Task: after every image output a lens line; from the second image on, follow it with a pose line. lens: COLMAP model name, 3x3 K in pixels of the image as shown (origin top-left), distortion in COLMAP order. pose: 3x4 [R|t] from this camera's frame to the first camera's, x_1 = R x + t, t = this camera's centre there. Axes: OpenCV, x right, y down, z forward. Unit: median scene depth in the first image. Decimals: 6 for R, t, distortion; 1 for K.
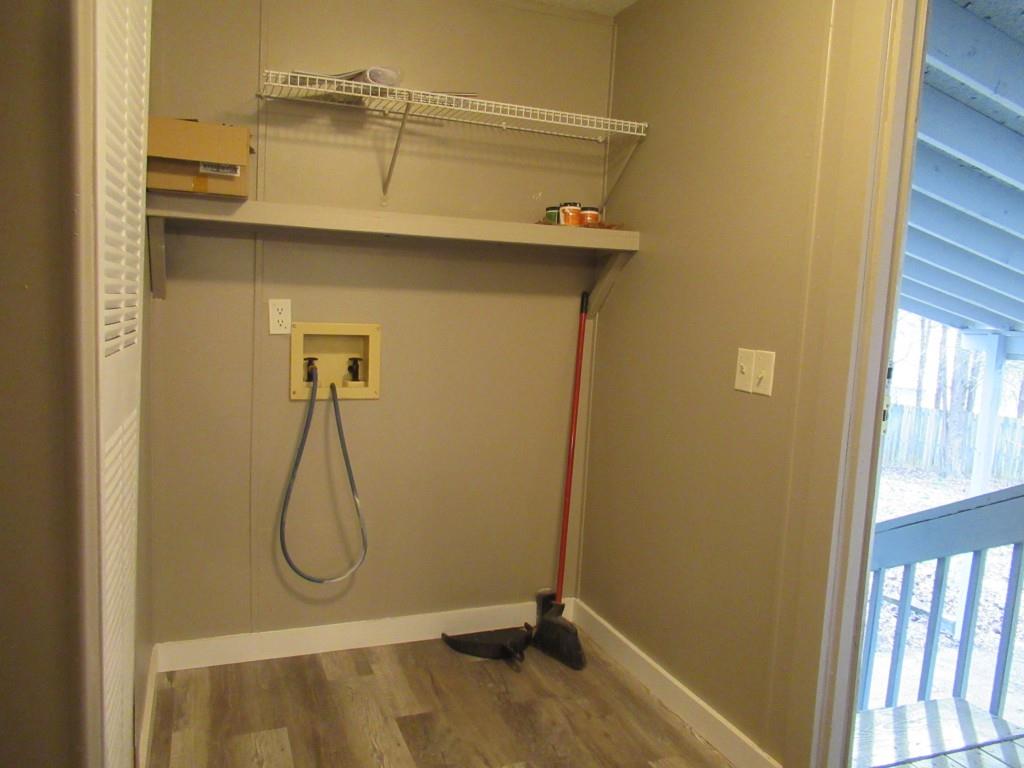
lens RADIAL K [[716.0, 0, 512.0], [0, 716.0, 384.0], [0, 0, 1]] dist [0.003737, 0.003713]
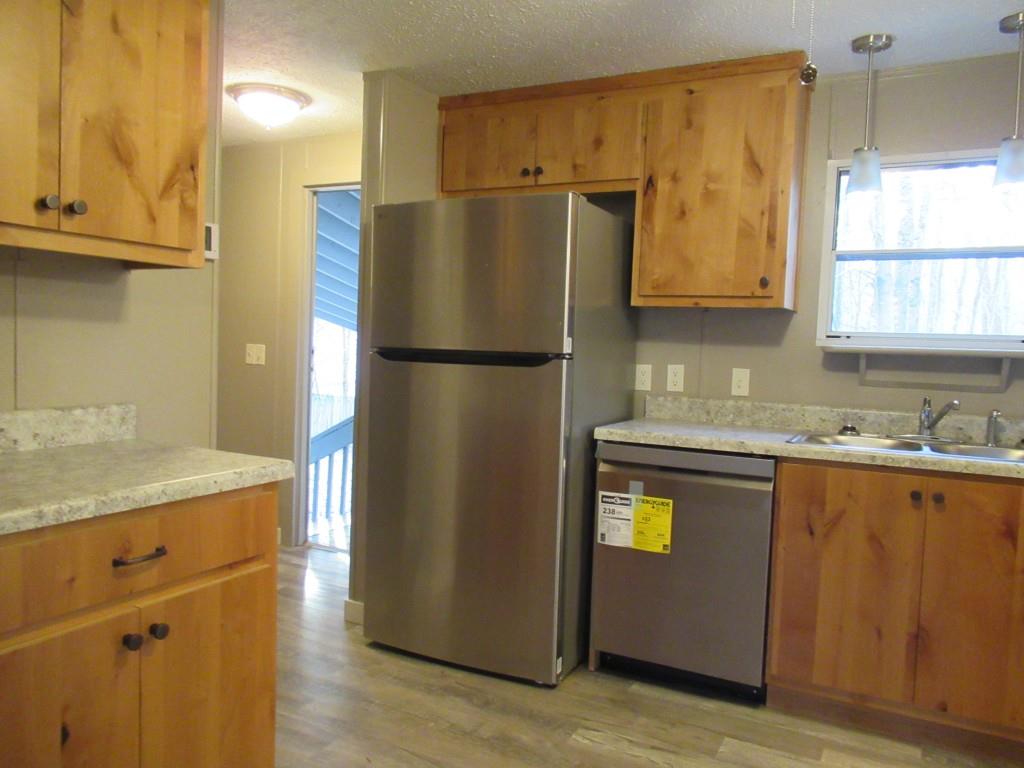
lens RADIAL K [[762.2, 0, 512.0], [0, 762.2, 384.0], [0, 0, 1]] dist [-0.002698, -0.000989]
pose [[0.748499, -0.054105, 0.660925, -0.603382], [0.066184, 0.997785, 0.006727, 0.107361], [-0.659825, 0.038708, 0.750421, -1.223066]]
